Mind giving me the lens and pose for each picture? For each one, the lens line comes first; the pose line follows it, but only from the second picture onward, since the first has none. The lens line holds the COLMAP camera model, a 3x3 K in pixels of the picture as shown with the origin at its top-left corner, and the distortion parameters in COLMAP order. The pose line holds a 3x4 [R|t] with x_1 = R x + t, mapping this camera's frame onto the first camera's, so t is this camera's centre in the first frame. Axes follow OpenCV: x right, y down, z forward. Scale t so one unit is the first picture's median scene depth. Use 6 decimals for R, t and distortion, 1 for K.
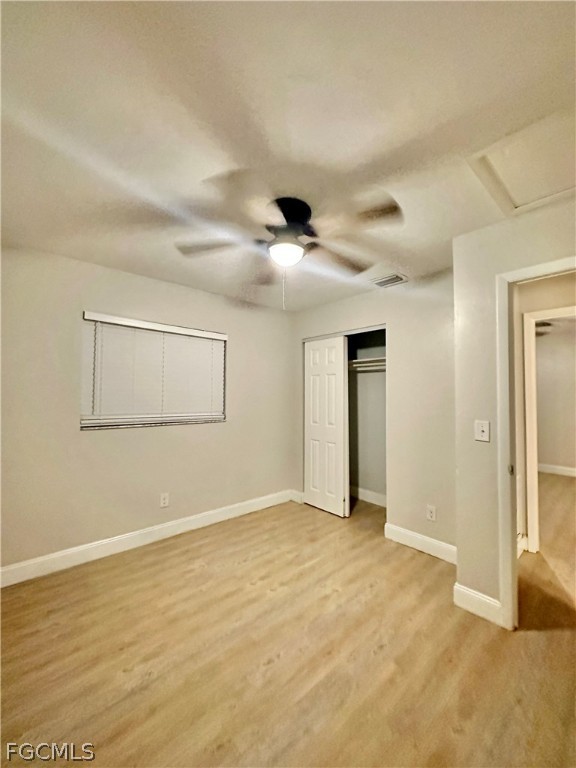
lens RADIAL K [[305.1, 0, 290.0], [0, 305.1, 385.7], [0, 0, 1]] dist [-0.001628, -0.000211]
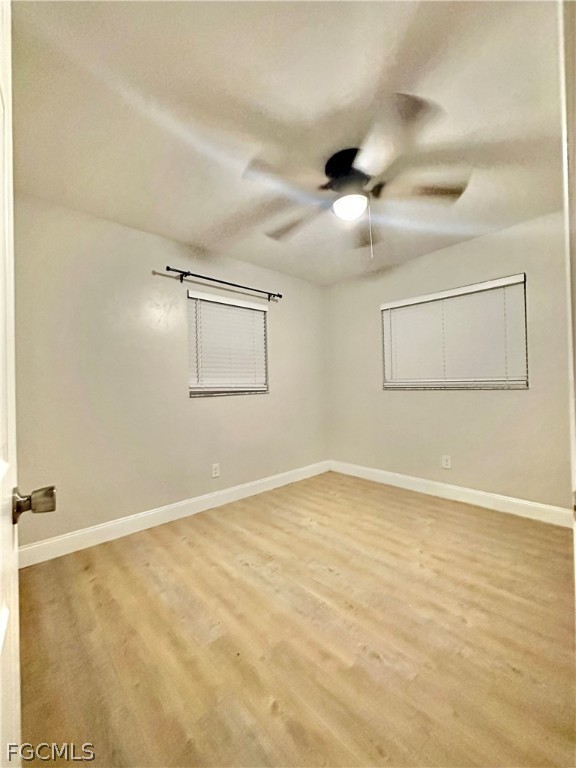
lens RADIAL K [[305.1, 0, 290.0], [0, 305.1, 385.7], [0, 0, 1]] dist [-0.001628, -0.000211]
pose [[0.027309, -0.004077, -0.999619, 1.034383], [0.043322, 0.999057, -0.002891, 0.163999], [0.998688, -0.043227, 0.027460, 0.771625]]
